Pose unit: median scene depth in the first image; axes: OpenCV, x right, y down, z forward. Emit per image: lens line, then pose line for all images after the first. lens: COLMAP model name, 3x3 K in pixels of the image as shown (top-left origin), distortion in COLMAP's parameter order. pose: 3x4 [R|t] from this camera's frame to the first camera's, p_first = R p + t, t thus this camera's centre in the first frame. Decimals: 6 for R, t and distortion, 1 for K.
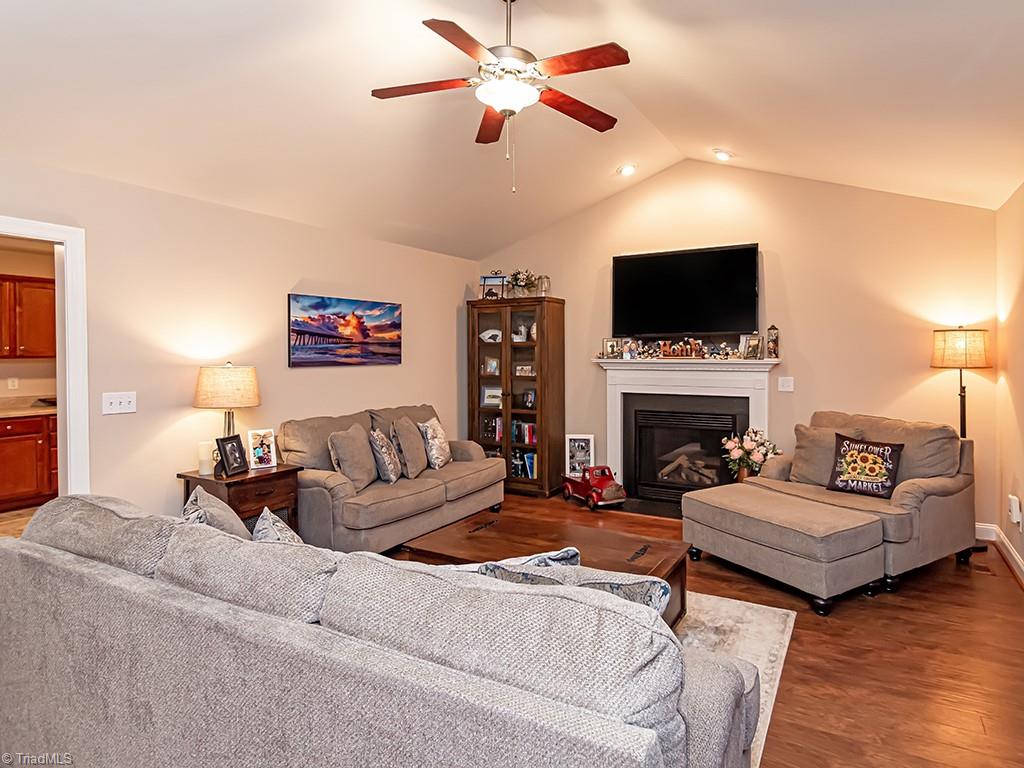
lens RADIAL K [[550.1, 0, 560.6], [0, 550.1, 357.4], [0, 0, 1]] dist [-0.003391, 0.001513]
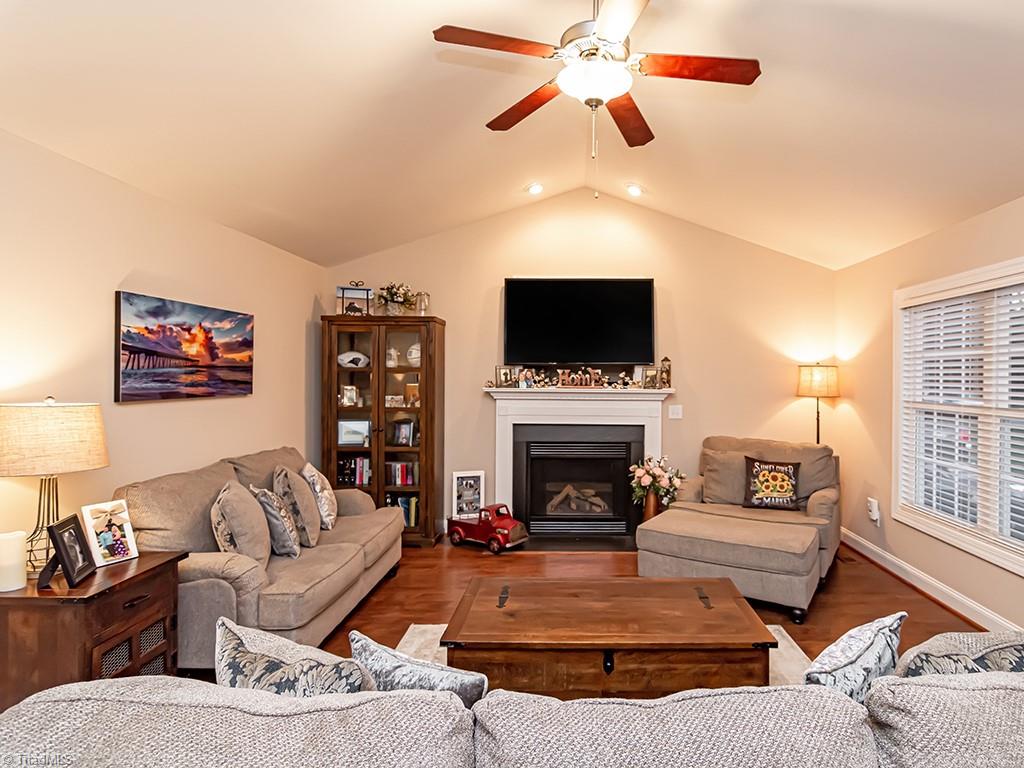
lens RADIAL K [[550.1, 0, 553.7], [0, 550.1, 381.2], [0, 0, 1]] dist [-0.003391, 0.001513]
pose [[0.887174, 0.005922, 0.461396, -0.290352], [-0.005855, 0.999982, -0.001576, -0.008344], [-0.461397, -0.001304, 0.887193, 0.151484]]
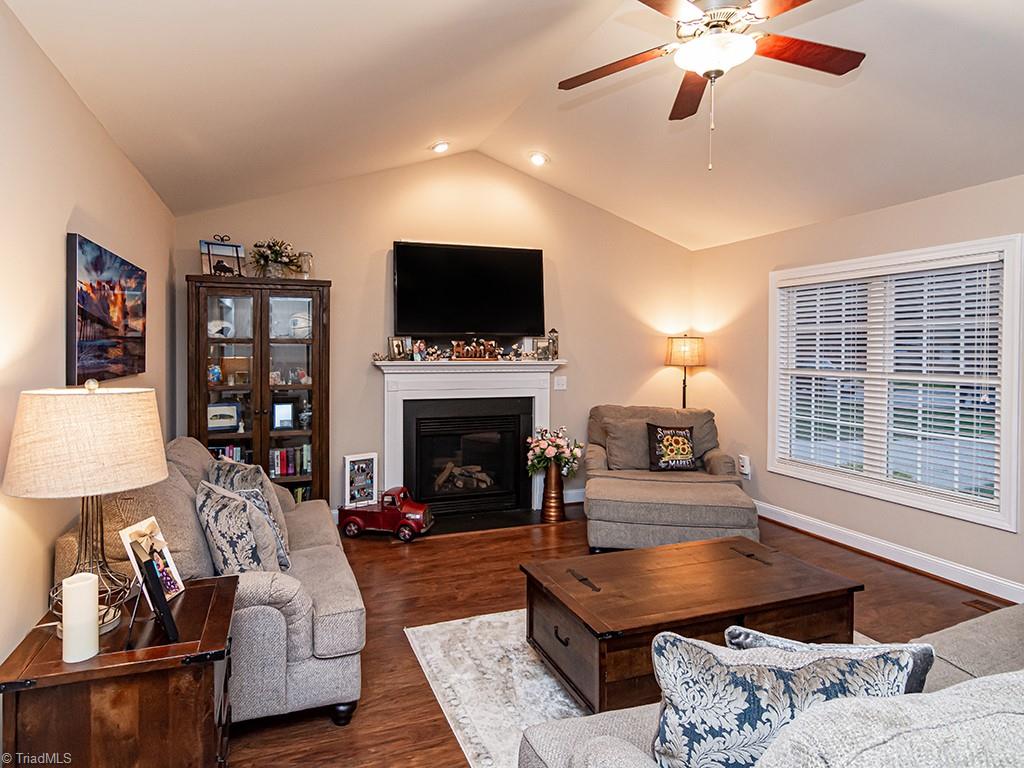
lens RADIAL K [[569.0, 0, 463.8], [0, 569.0, 359.3], [0, 0, 1]] dist [-0.002380, 0.000852]
pose [[0.697712, -0.007527, 0.716339, -0.516532], [0.001871, 0.999961, 0.008686, -0.008138], [-0.716376, -0.004720, 0.697699, 0.342801]]
